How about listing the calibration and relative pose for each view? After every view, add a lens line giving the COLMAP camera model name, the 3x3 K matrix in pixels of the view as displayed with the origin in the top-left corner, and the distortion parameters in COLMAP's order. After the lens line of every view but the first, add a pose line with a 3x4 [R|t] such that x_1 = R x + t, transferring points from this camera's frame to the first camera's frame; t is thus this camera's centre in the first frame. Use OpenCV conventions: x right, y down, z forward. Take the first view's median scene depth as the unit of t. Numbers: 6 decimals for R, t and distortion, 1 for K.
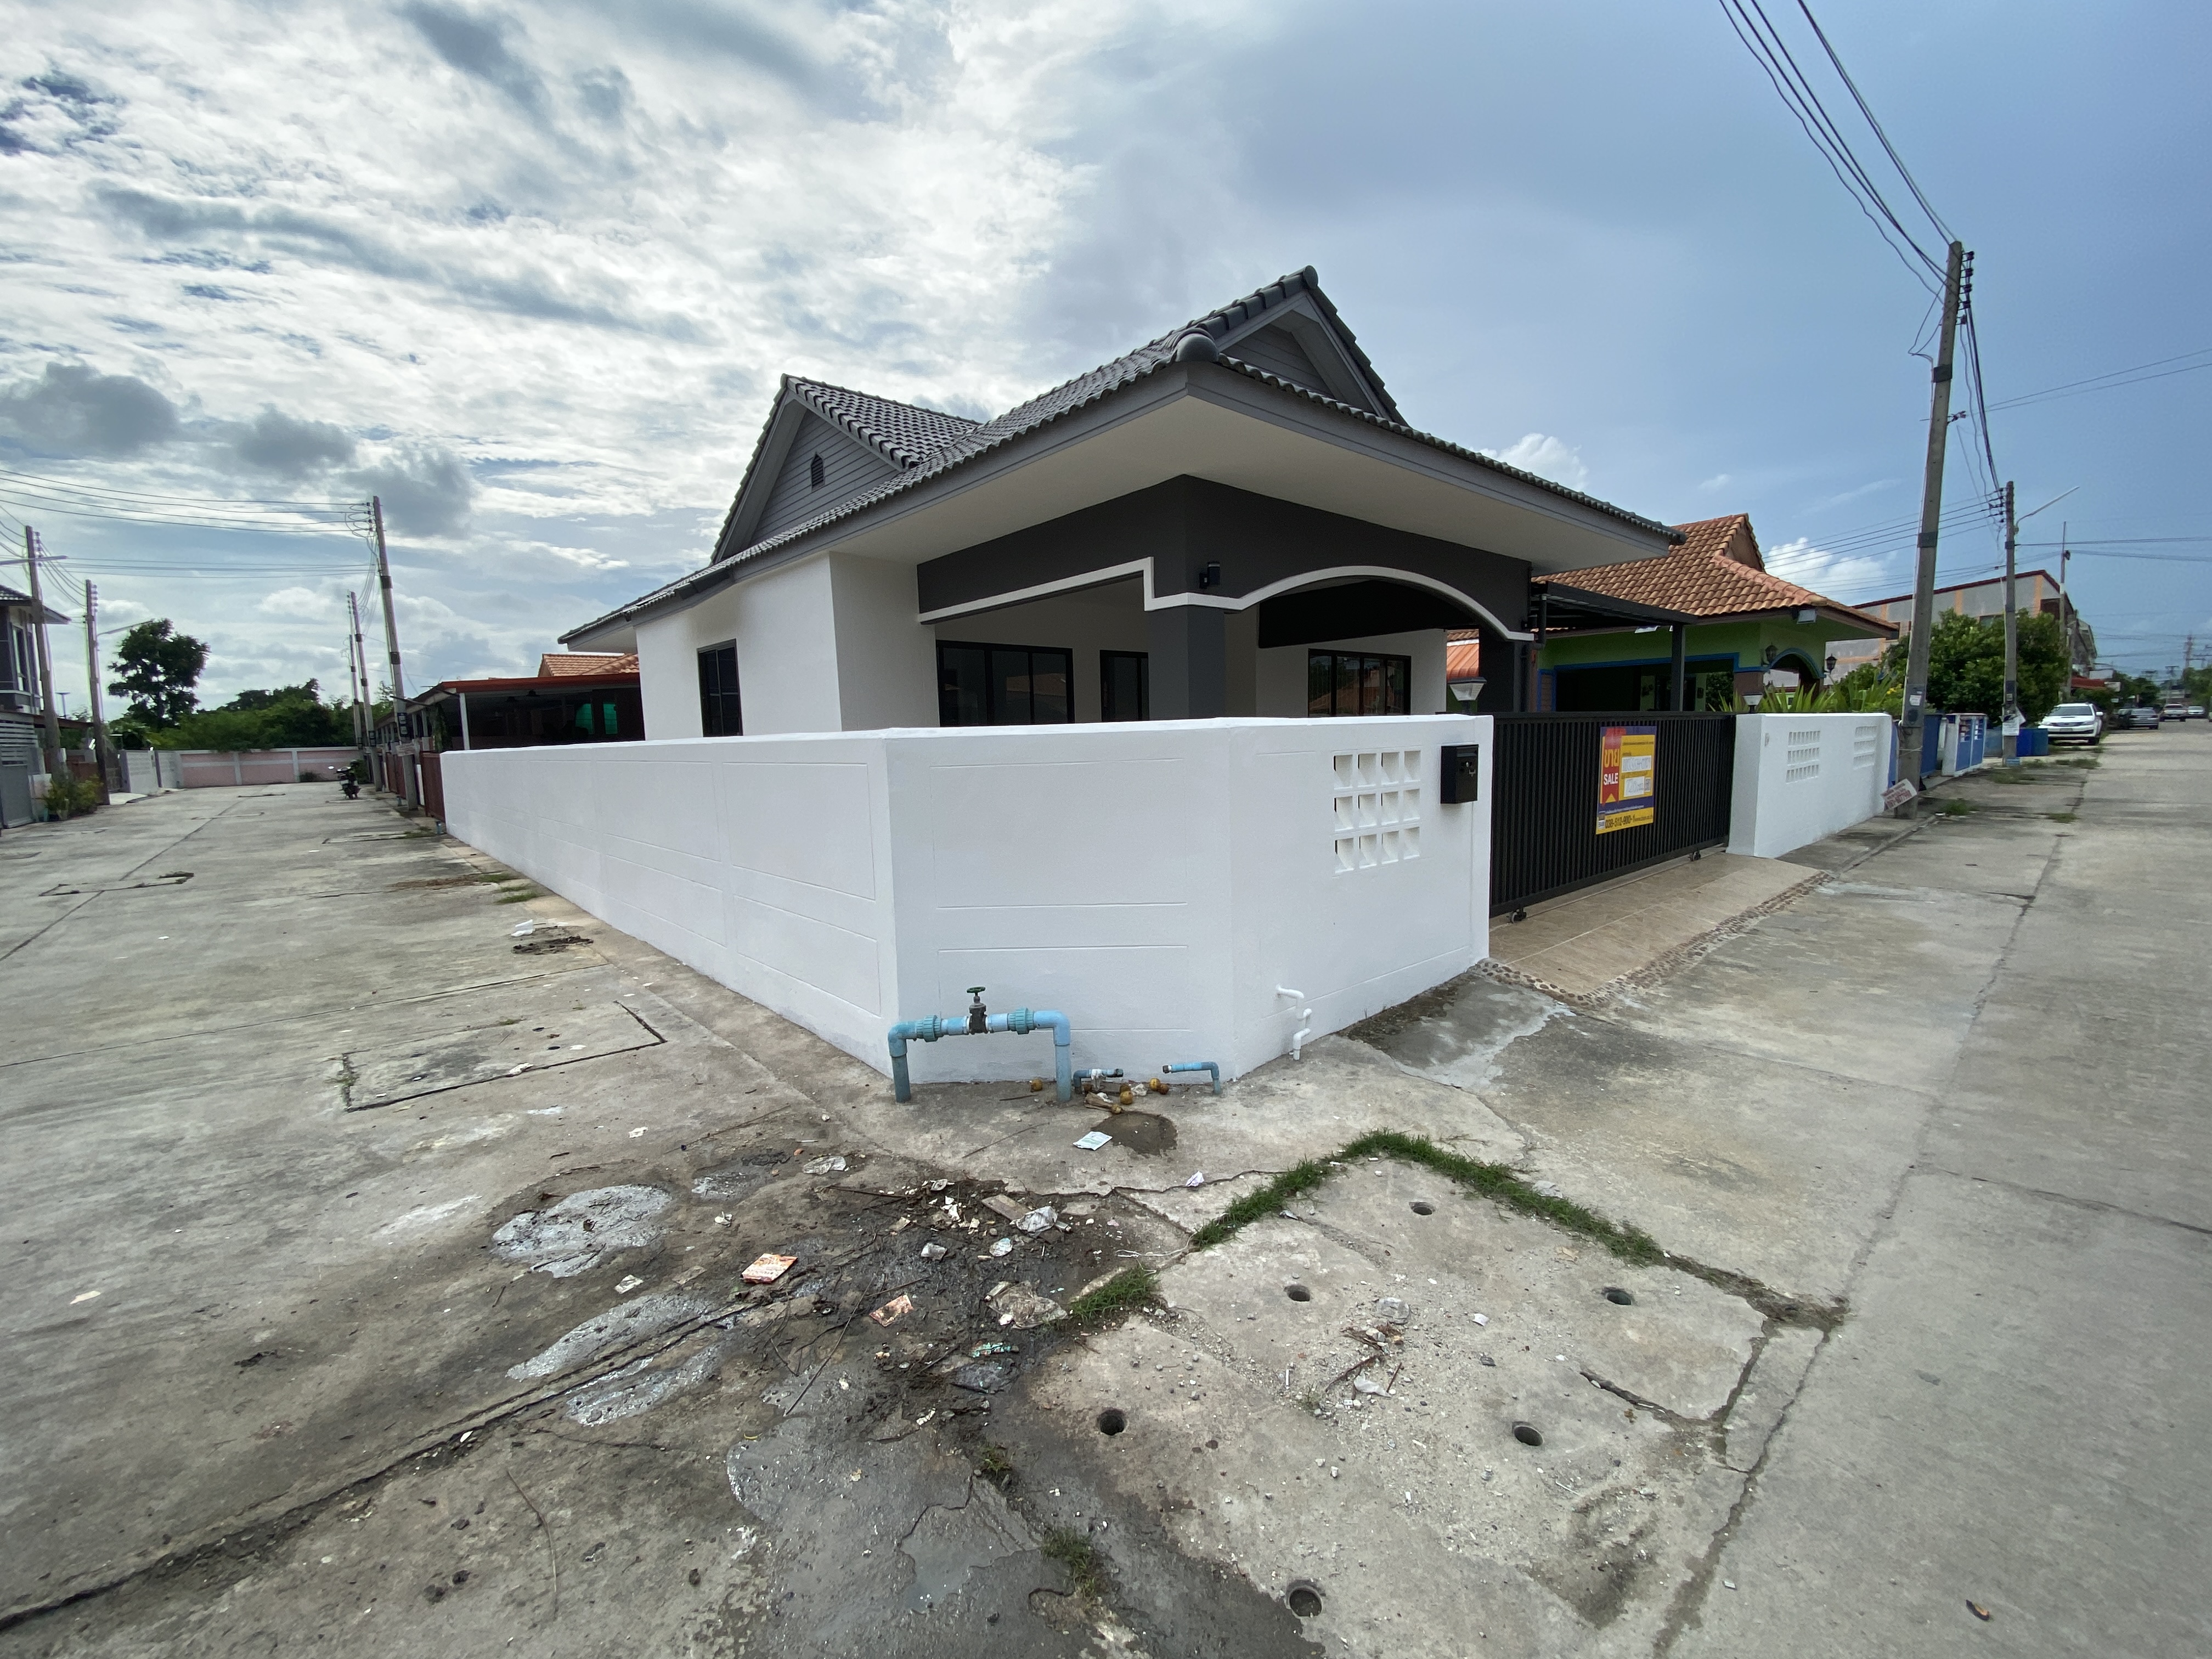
lens RADIAL K [[901.0, 0, 1097.4], [0, 901.0, 845.8], [0, 0, 1]] dist [-0.003535, -0.002196]
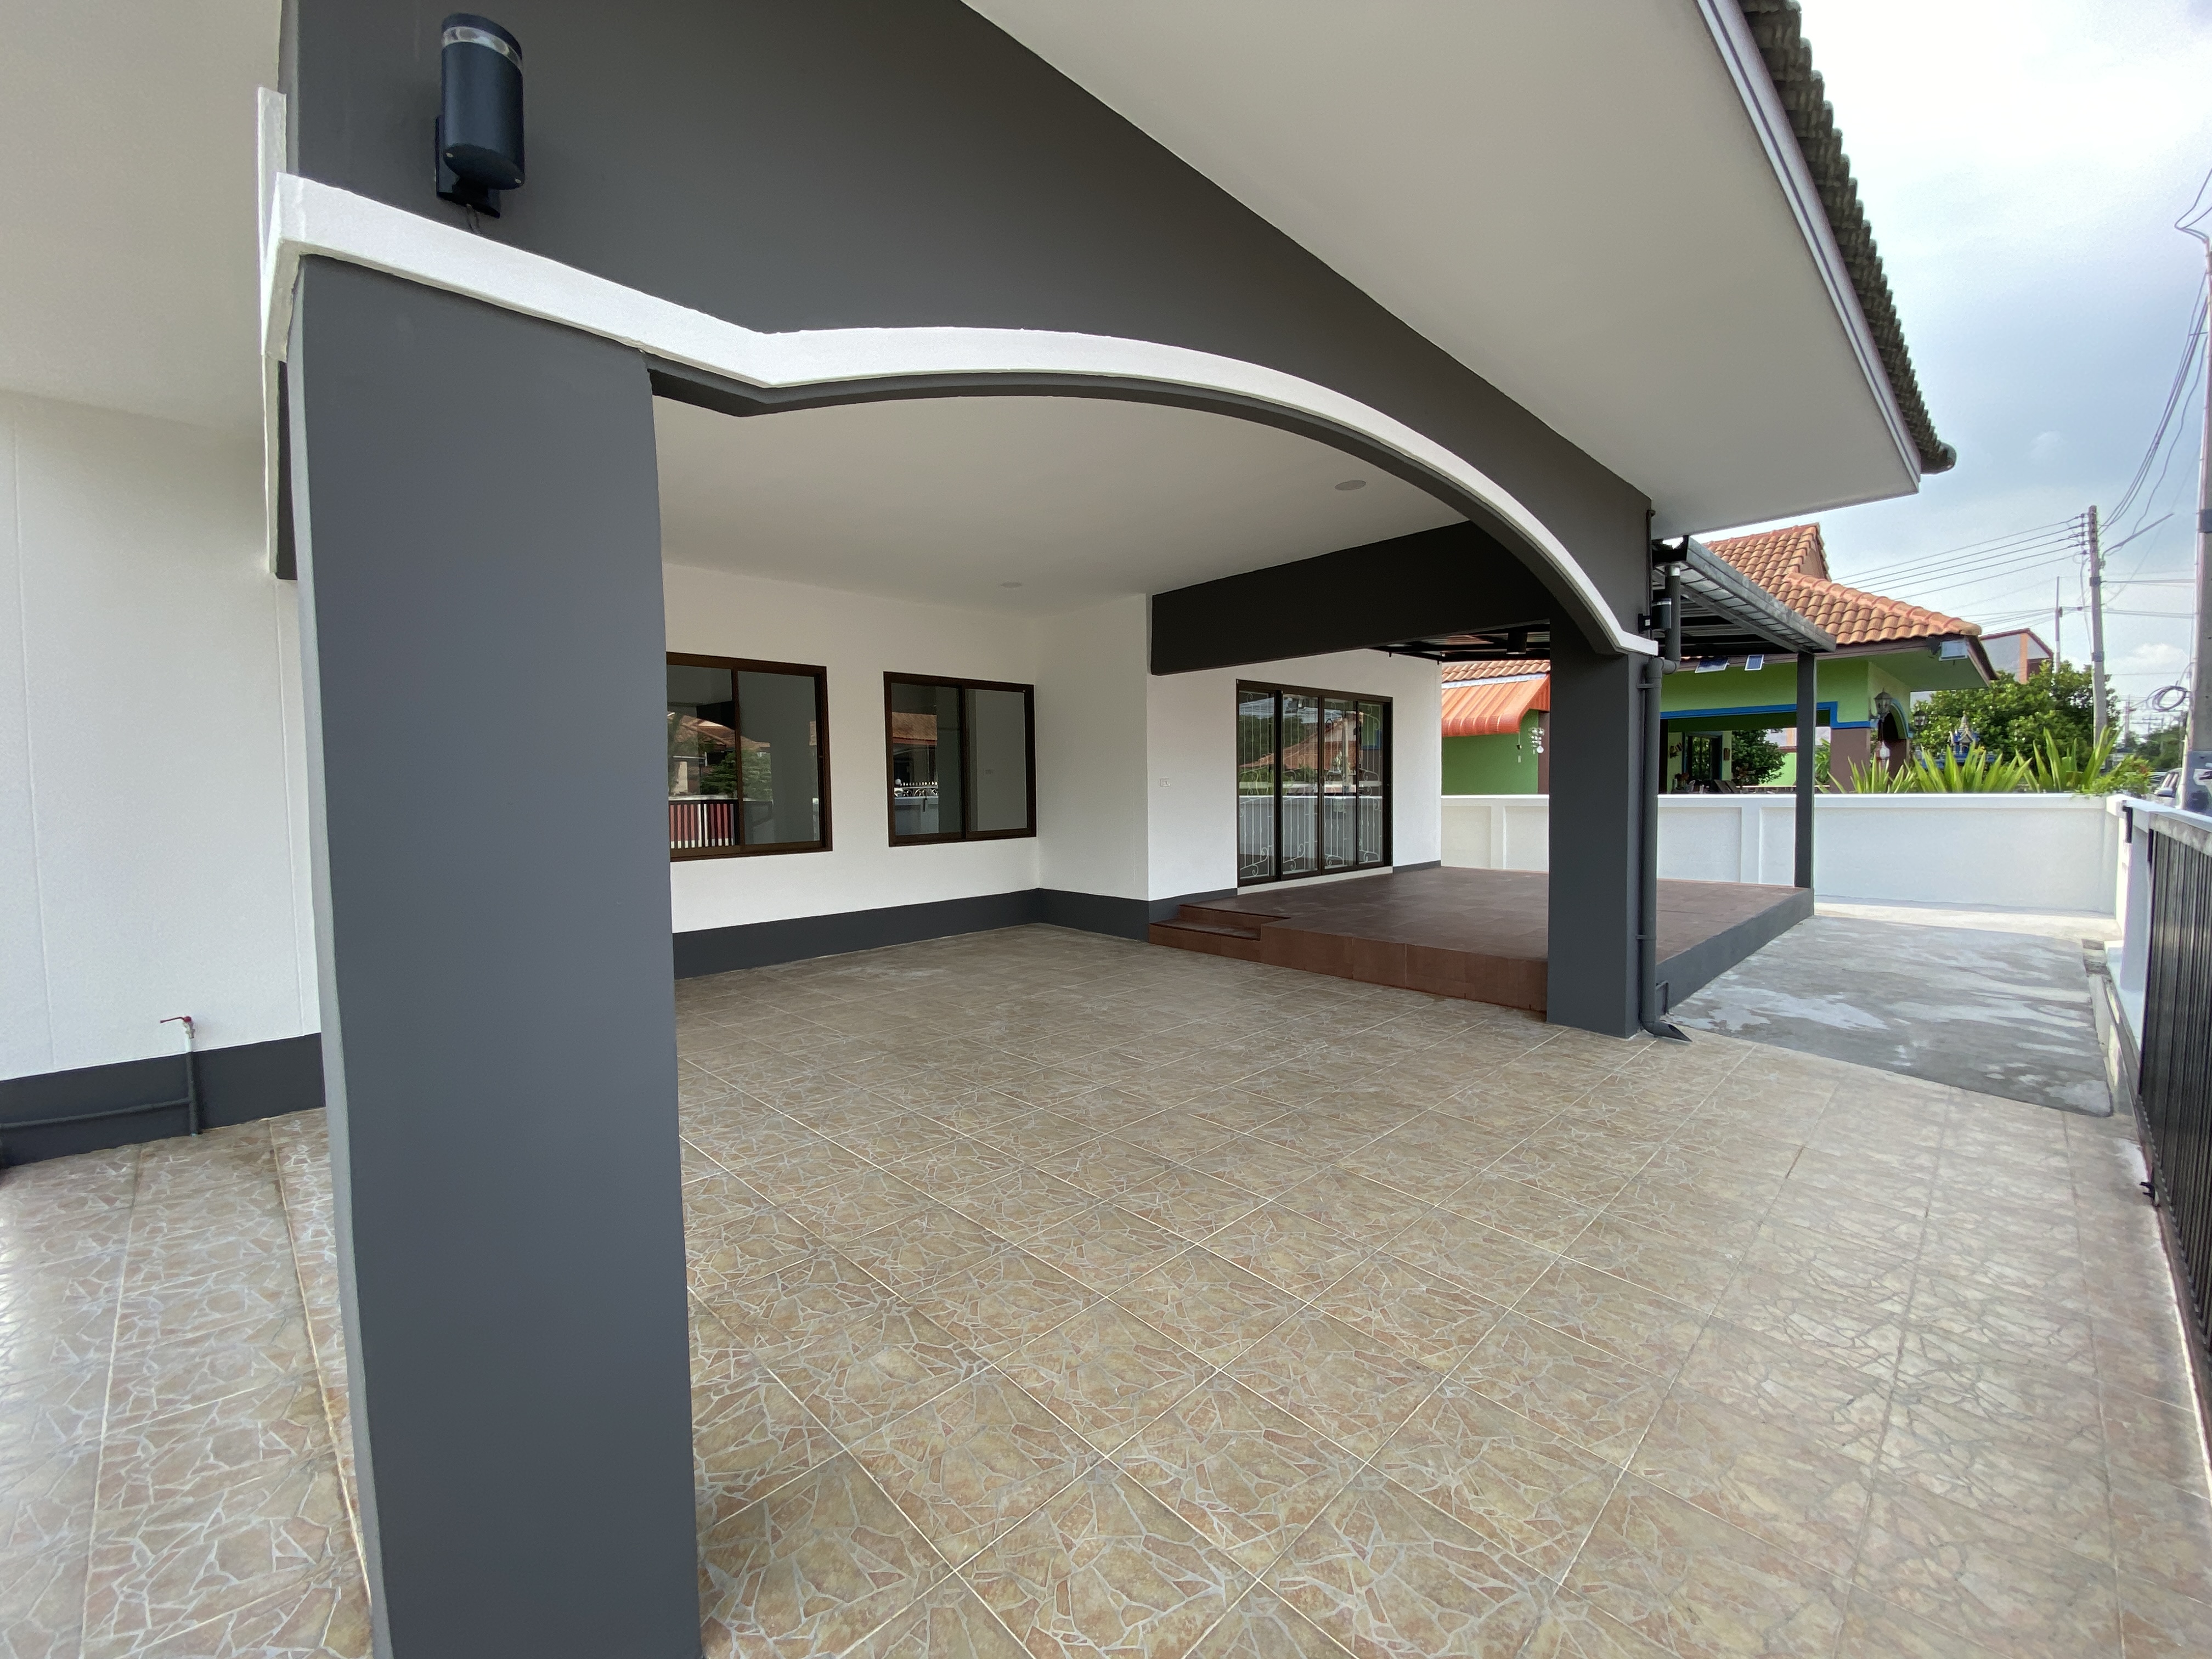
lens RADIAL K [[901.0, 0, 1107.0], [0, 901.0, 822.5], [0, 0, 1]] dist [-0.003535, -0.002196]
pose [[0.998666, 0.008312, 0.050966, 0.124182], [-0.004099, 0.996607, -0.082205, -0.075624], [-0.051476, 0.081887, 0.995311, 0.426146]]
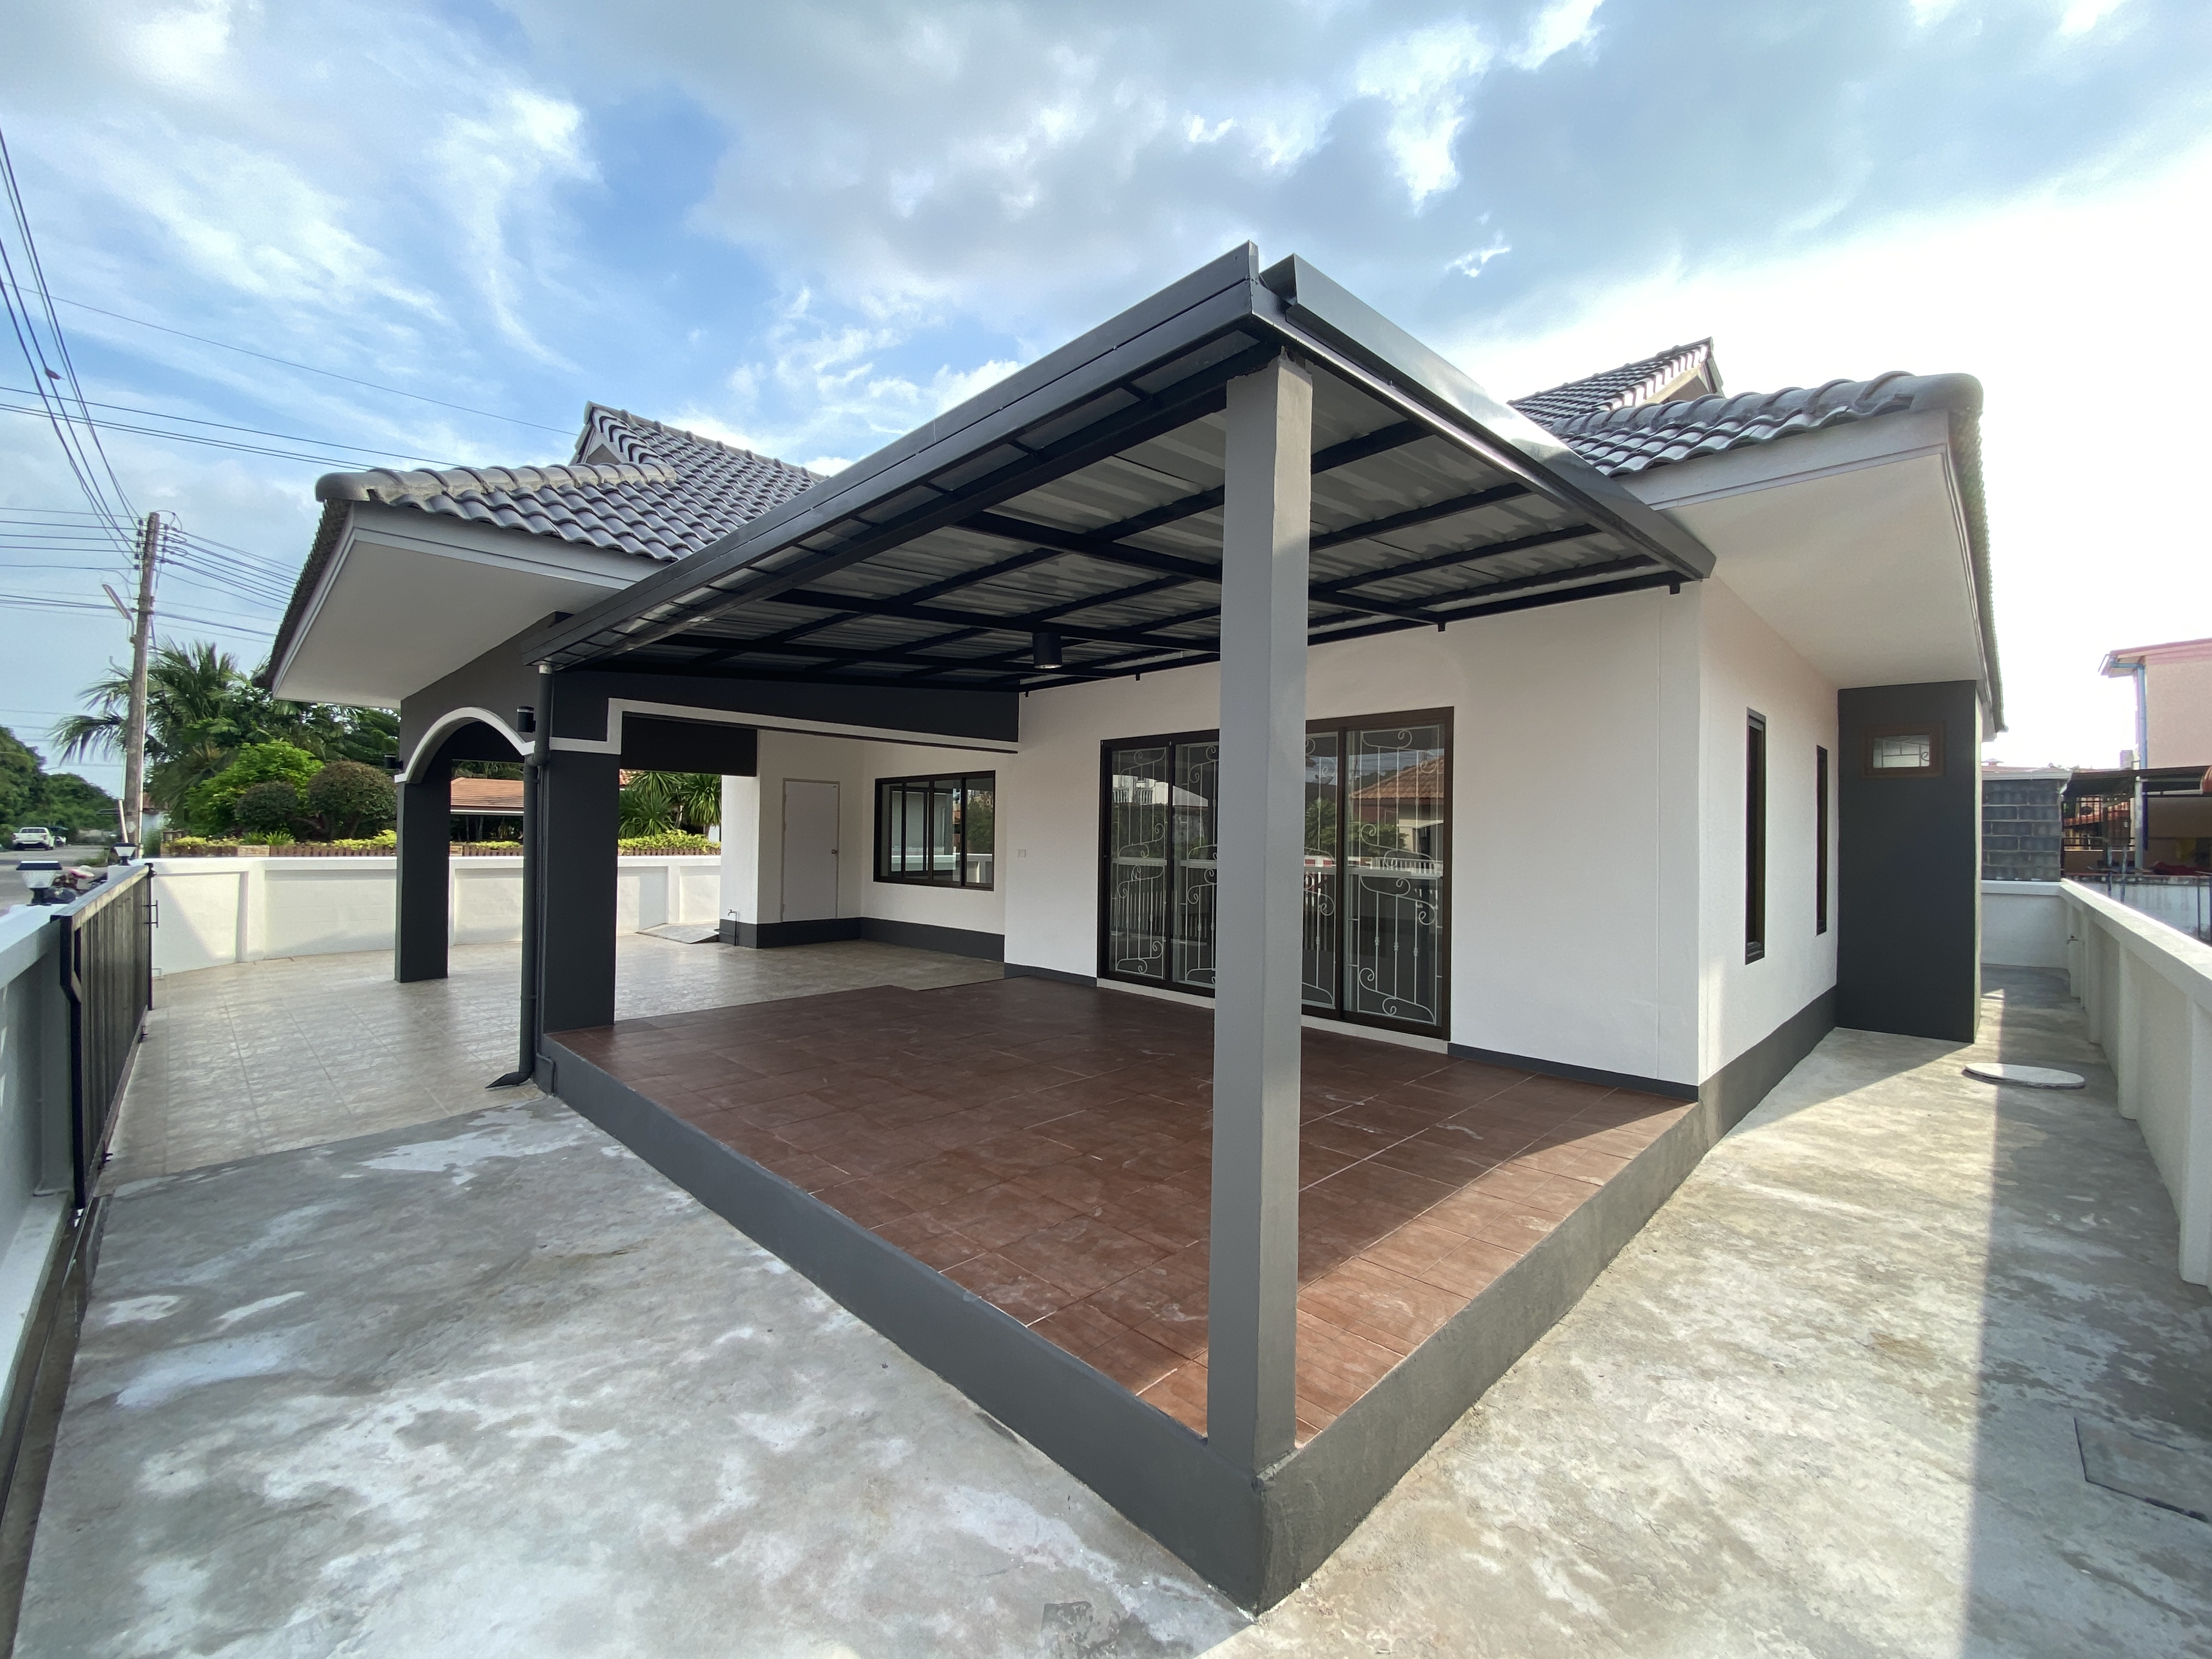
lens RADIAL K [[901.0, 0, 1093.4], [0, 901.0, 832.9], [0, 0, 1]] dist [-0.003535, -0.002196]
pose [[0.069928, 0.024212, -0.997258, 0.866466], [-0.134600, 0.990792, 0.014616, -0.188664], [0.988430, 0.133209, 0.072543, 1.060840]]
